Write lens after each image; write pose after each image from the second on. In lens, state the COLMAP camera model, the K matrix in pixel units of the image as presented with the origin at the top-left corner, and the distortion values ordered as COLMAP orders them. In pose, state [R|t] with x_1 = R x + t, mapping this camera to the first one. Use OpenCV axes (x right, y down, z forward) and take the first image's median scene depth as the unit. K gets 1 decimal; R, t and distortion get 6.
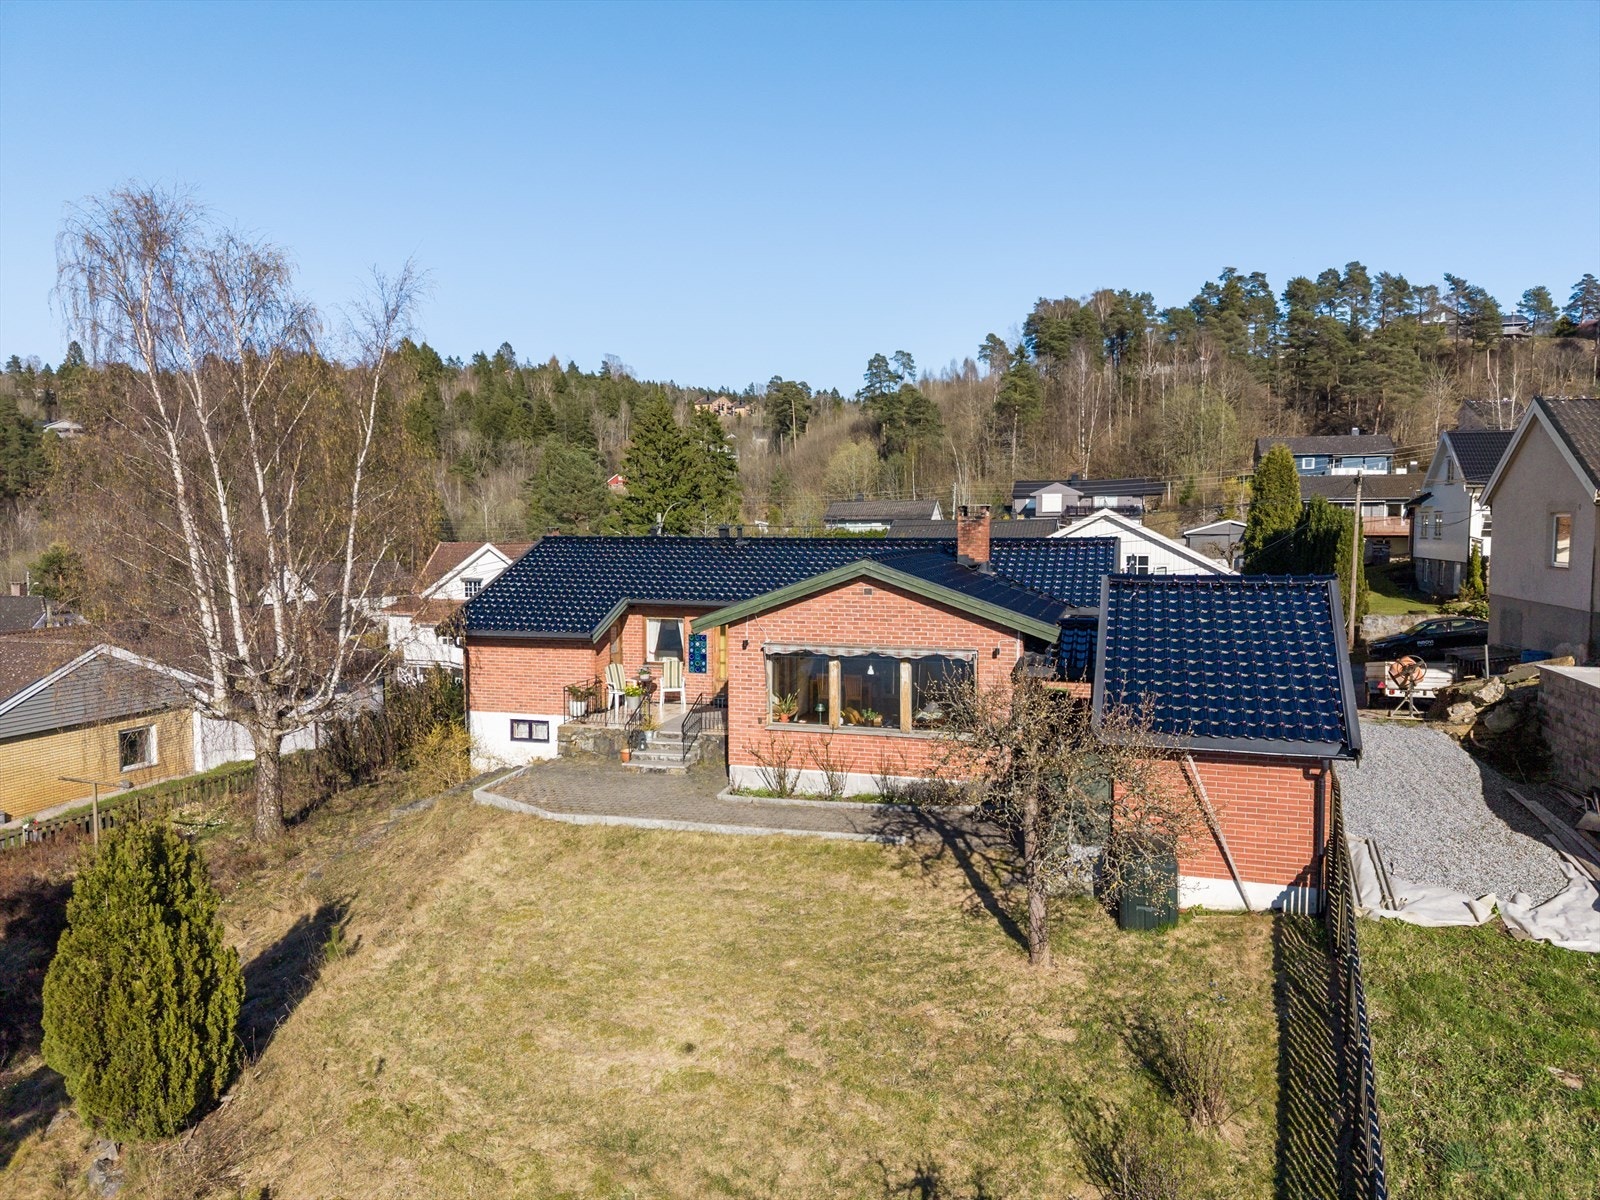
lens RADIAL K [[1045.1, 0, 812.9], [0, 1045.1, 607.1], [0, 0, 1]] dist [0.082815, -0.106354]
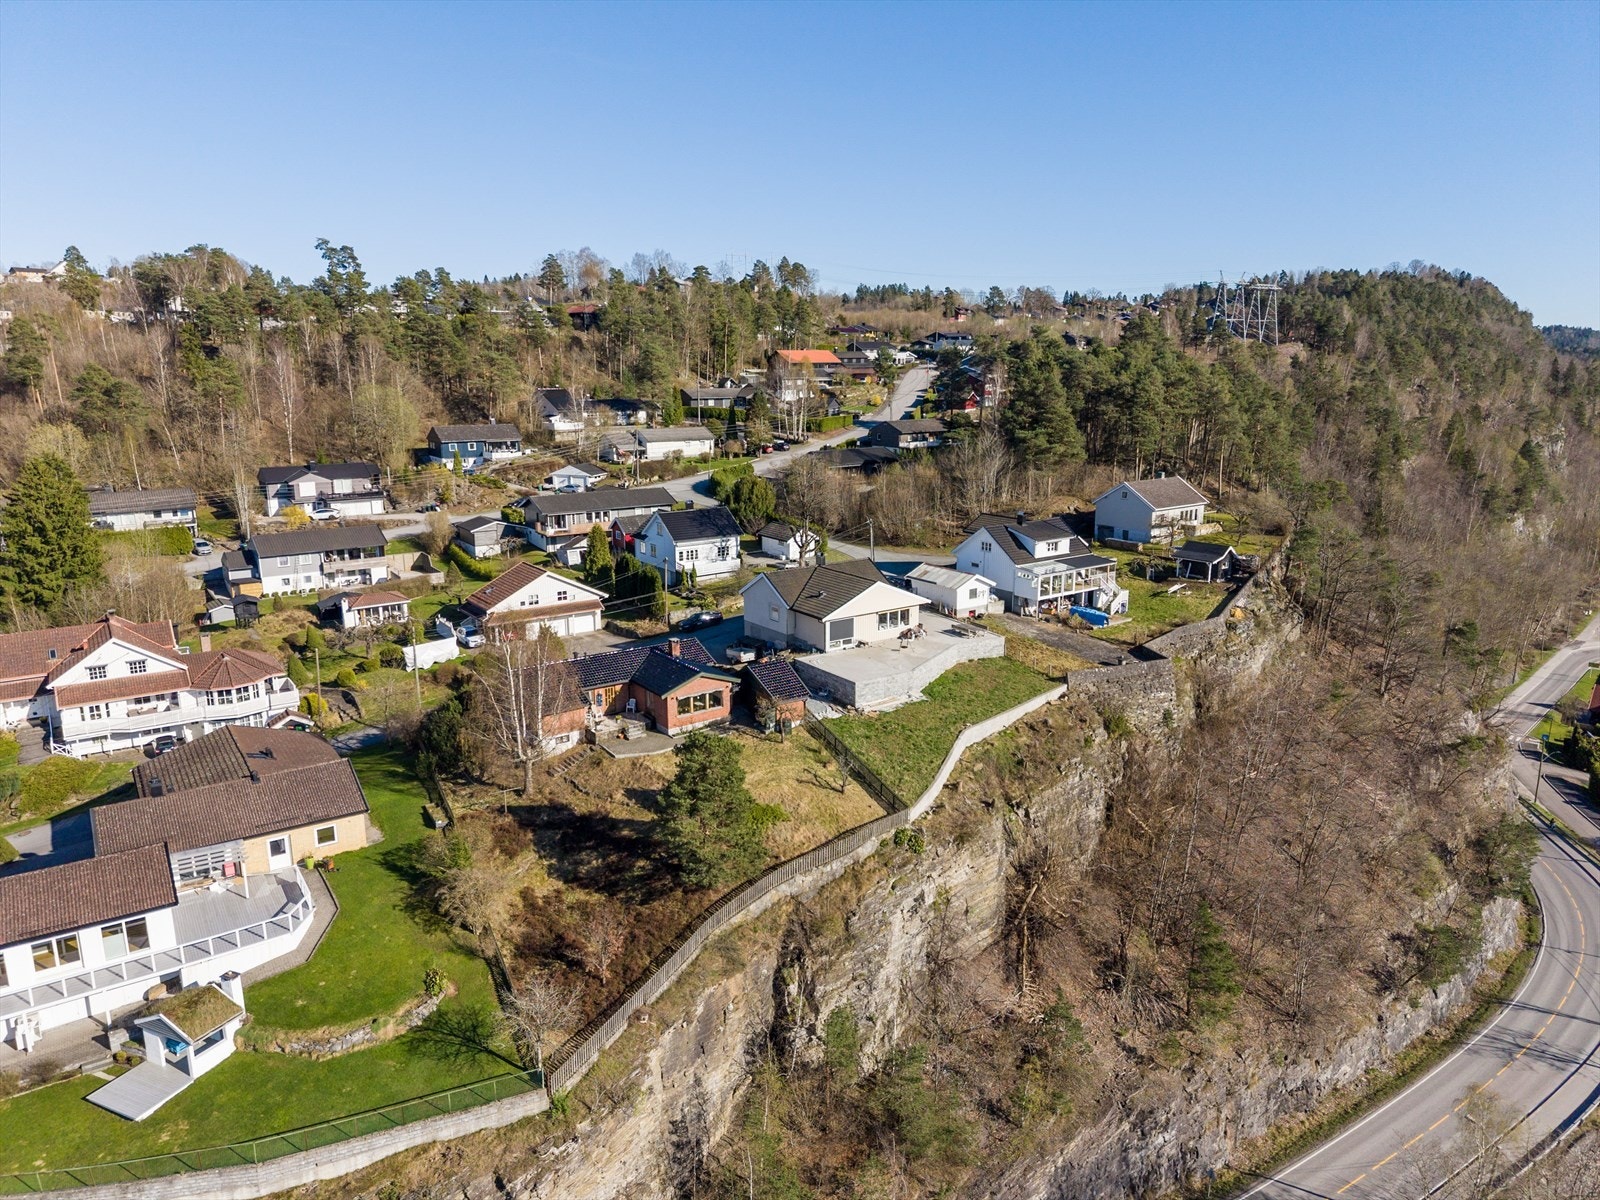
lens RADIAL K [[1067.1, 0, 800.0], [0, 1067.1, 600.0], [0, 0, 1]] dist [0.014319, -0.005429]
pose [[0.611739, -0.173767, 0.771739, -1.034176], [0.062427, 0.983138, 0.171882, -0.364365], [-0.788593, -0.056969, 0.612271, -0.660396]]
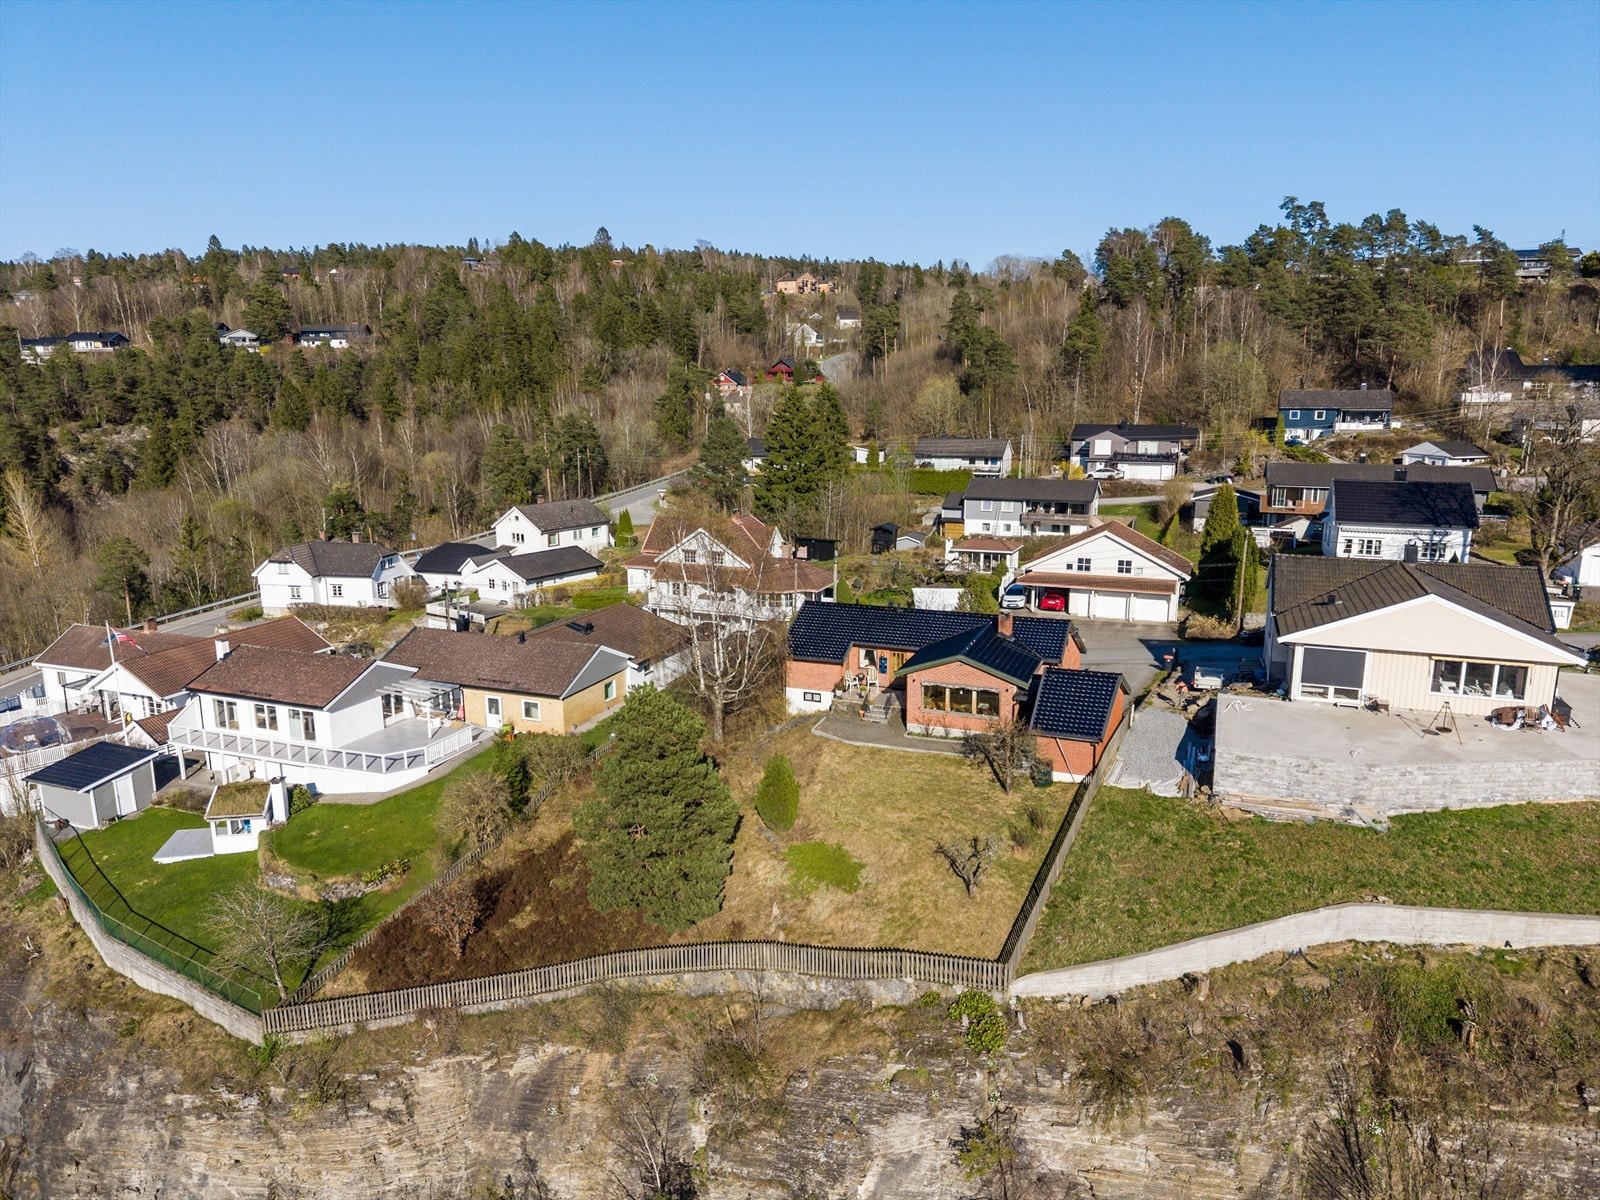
lens RADIAL K [[1045.1, 0, 812.9], [0, 1045.1, 607.1], [0, 0, 1]] dist [0.082815, -0.106354]
pose [[0.997568, 0.013357, -0.068410, -0.054179], [-0.003856, 0.990540, 0.137172, -0.195890], [0.069595, -0.136575, 0.988182, -0.622375]]
